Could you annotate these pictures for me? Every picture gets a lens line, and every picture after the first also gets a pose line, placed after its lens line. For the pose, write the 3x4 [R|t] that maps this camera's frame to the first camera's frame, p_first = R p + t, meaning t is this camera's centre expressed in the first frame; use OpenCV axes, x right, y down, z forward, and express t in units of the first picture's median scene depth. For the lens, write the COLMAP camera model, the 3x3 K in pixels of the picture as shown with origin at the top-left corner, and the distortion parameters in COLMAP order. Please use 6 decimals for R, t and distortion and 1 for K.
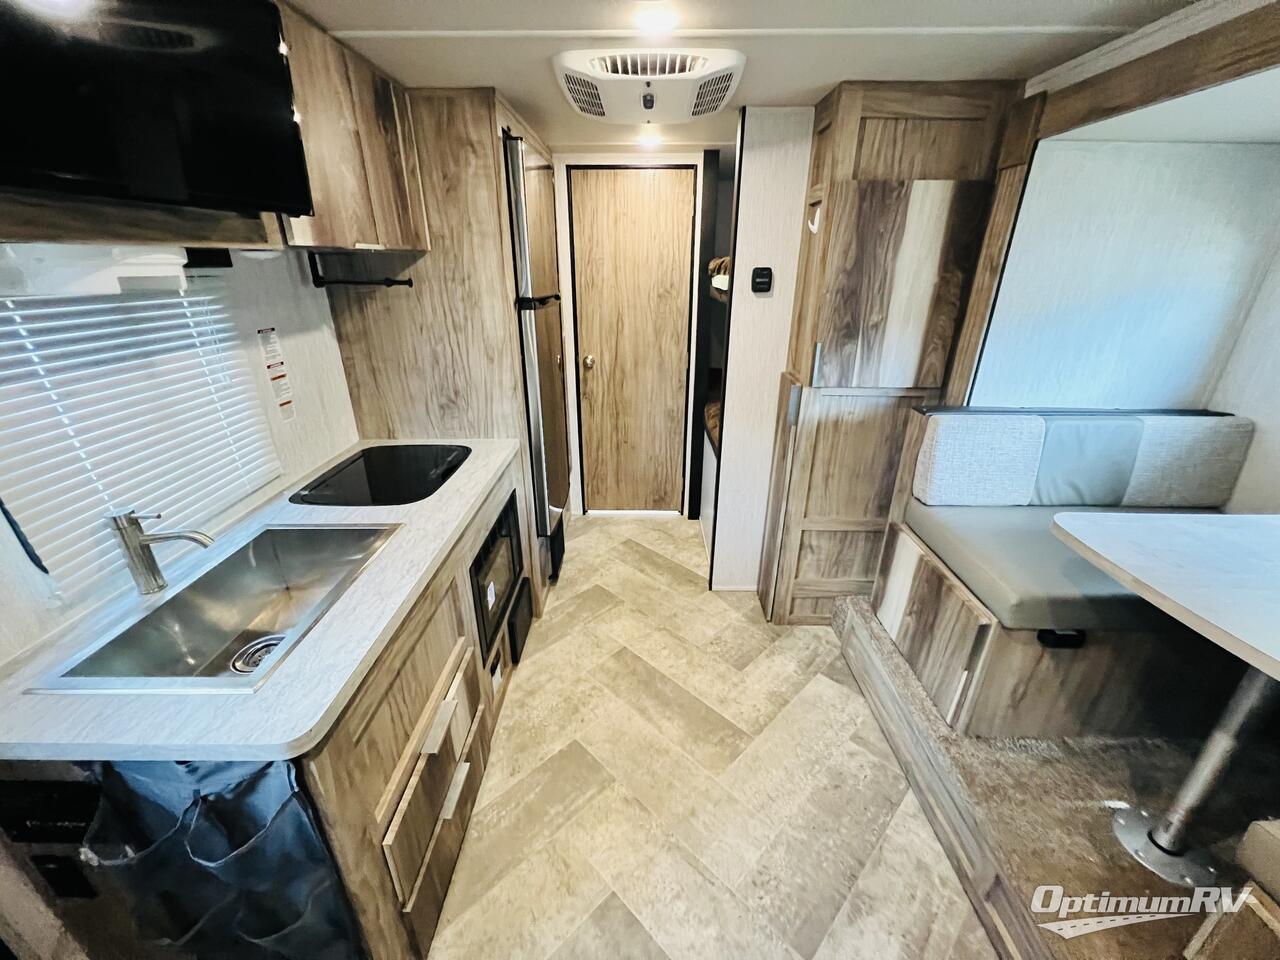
lens RADIAL K [[513.7, 0, 639.1], [0, 513.7, 477.3], [0, 0, 1]] dist [-0.002370, -0.000036]
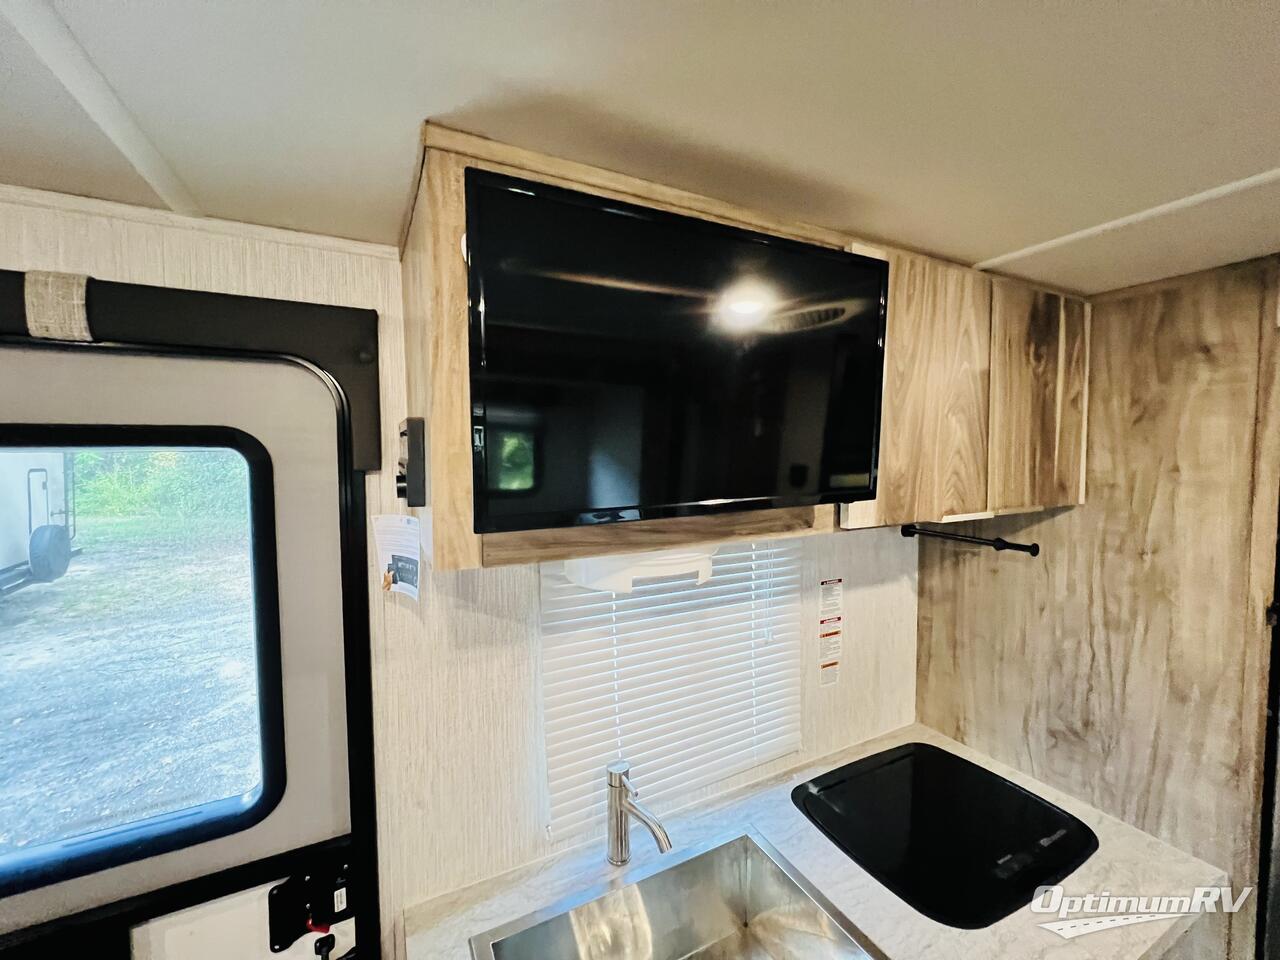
lens RADIAL K [[513.7, 0, 634.7], [0, 513.7, 476.9], [0, 0, 1]] dist [-0.002370, -0.000036]
pose [[0.457814, 0.038027, -0.888235, -0.082653], [-0.341230, 0.930081, -0.136058, -0.174971], [0.820956, 0.365382, 0.438780, 0.213977]]
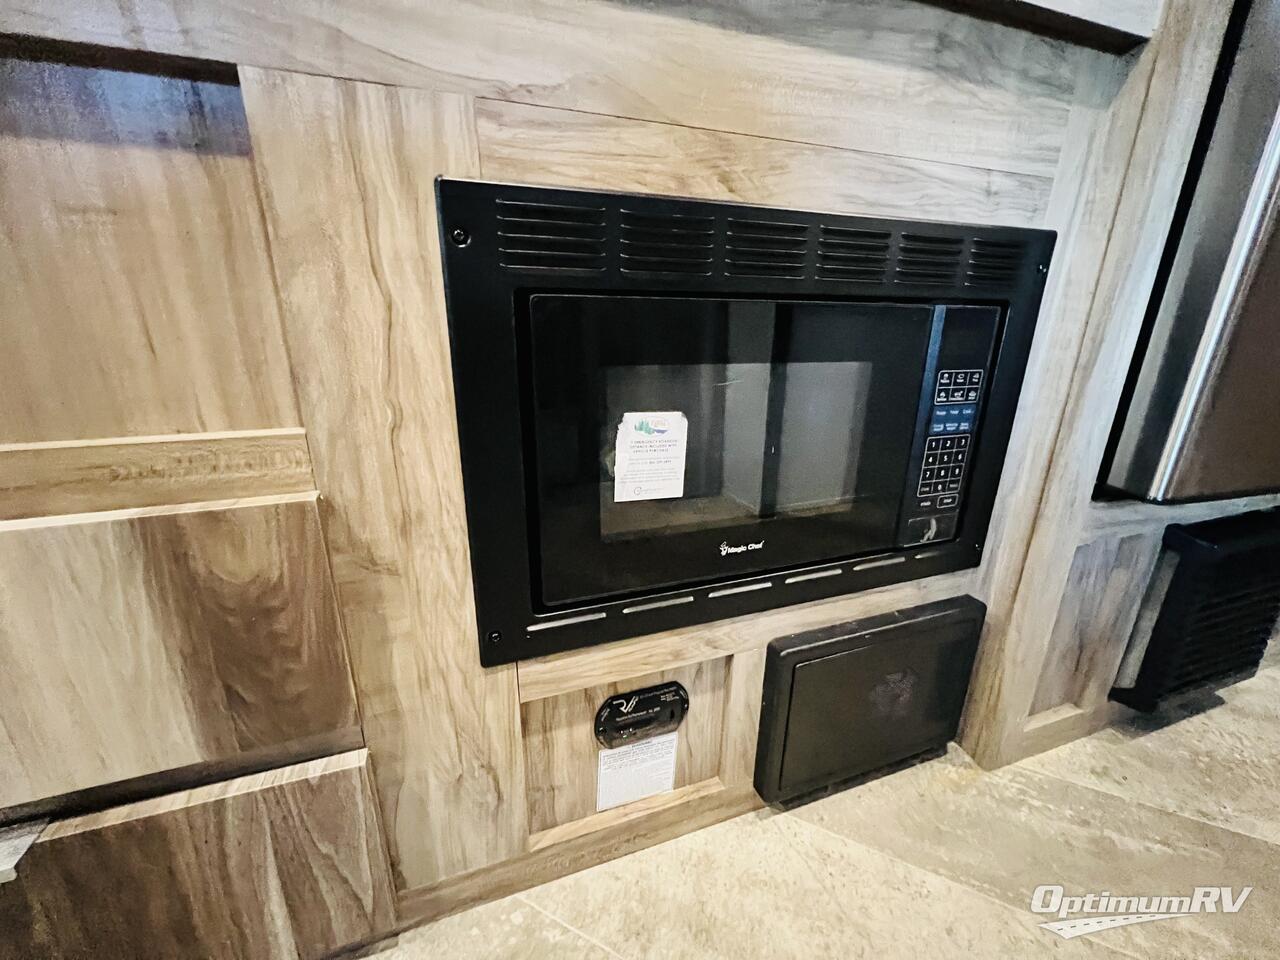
lens RADIAL K [[513.7, 0, 632.4], [0, 513.7, 475.1], [0, 0, 1]] dist [-0.002370, -0.000036]
pose [[0.337159, 0.283300, -0.897811, -0.054431], [-0.370350, 0.916673, 0.150173, 0.185588], [0.865543, 0.281873, 0.413985, 0.812608]]
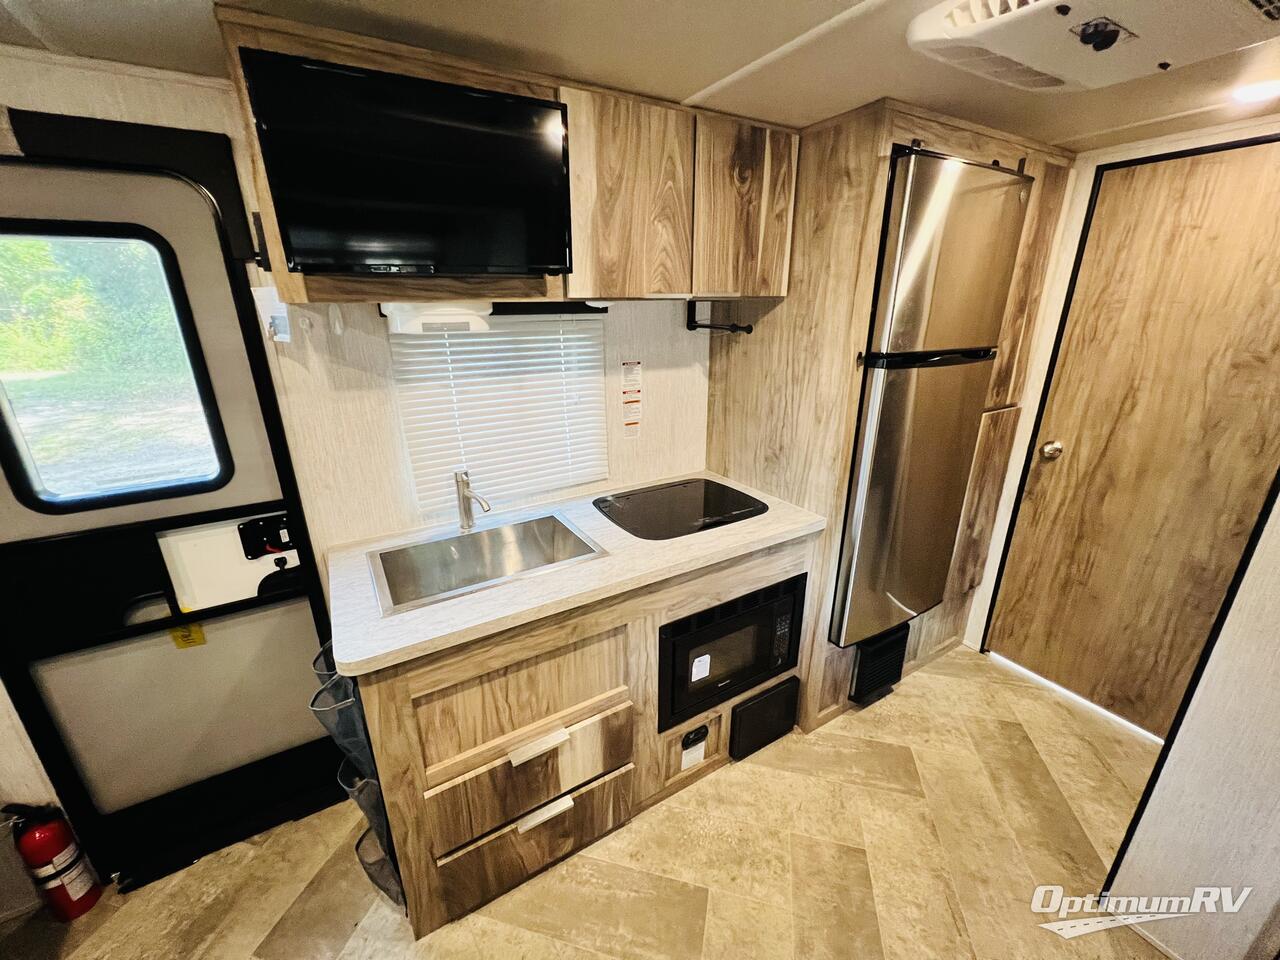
lens RADIAL K [[513.7, 0, 634.8], [0, 513.7, 478.3], [0, 0, 1]] dist [-0.002370, -0.000036]
pose [[0.518082, 0.271403, -0.811130, 0.269490], [-0.323917, 0.939945, 0.107613, -0.131542], [0.791624, 0.206986, 0.574880, 0.290840]]
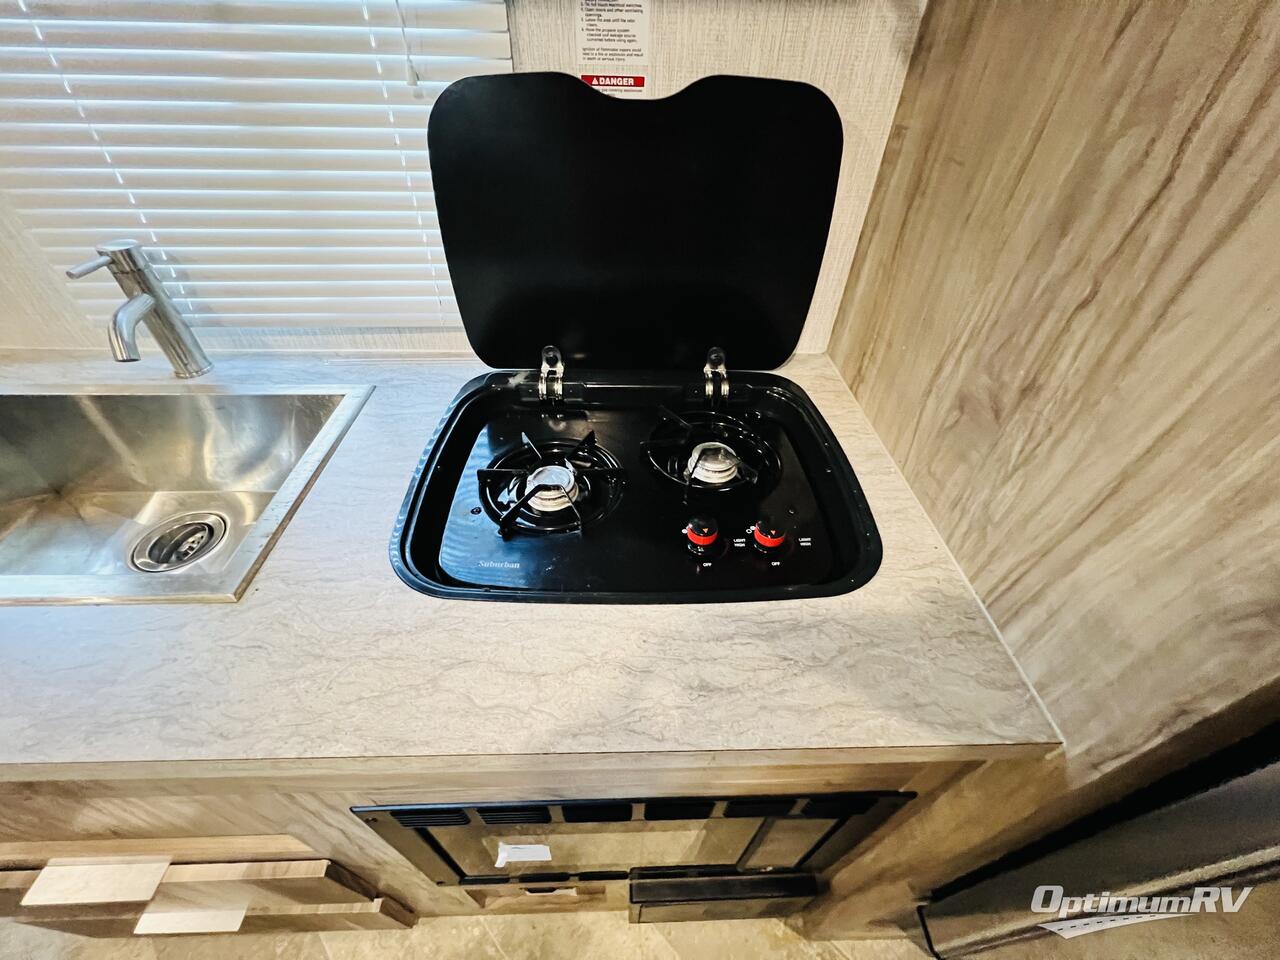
lens RADIAL K [[513.7, 0, 637.4], [0, 513.7, 473.6], [0, 0, 1]] dist [-0.002370, -0.000036]
pose [[0.036549, 0.671039, -0.740521, -0.175217], [-0.406295, 0.686986, 0.602474, -0.210510], [0.913011, 0.278850, 0.297749, 0.807584]]
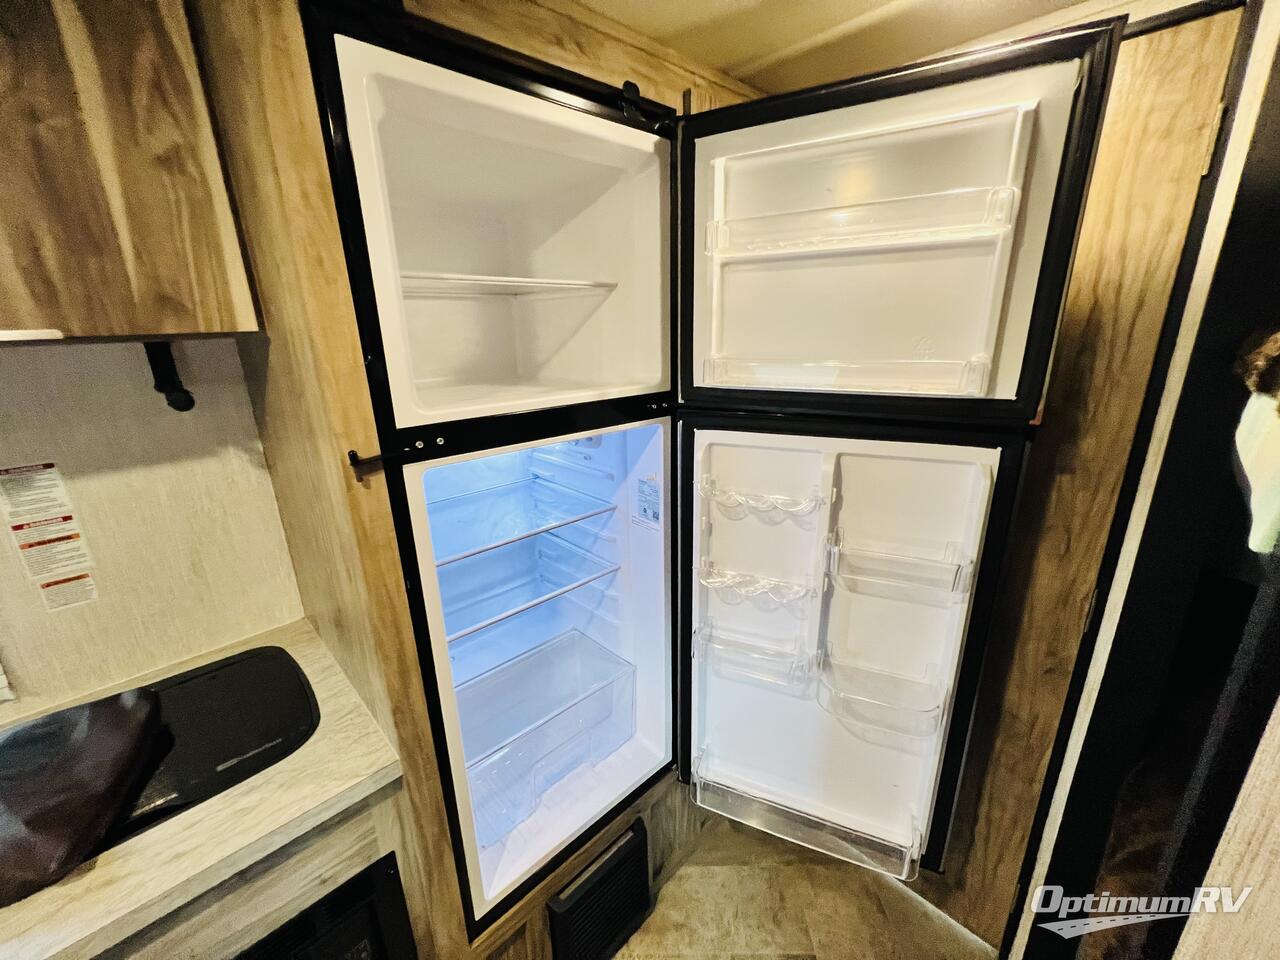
lens RADIAL K [[513.7, 0, 636.5], [0, 513.7, 477.2], [0, 0, 1]] dist [-0.002370, -0.000036]
pose [[0.701956, 0.188858, -0.686724, 0.152803], [-0.249096, 0.968408, 0.011704, -0.371084], [0.667240, 0.162844, 0.726824, 0.836472]]
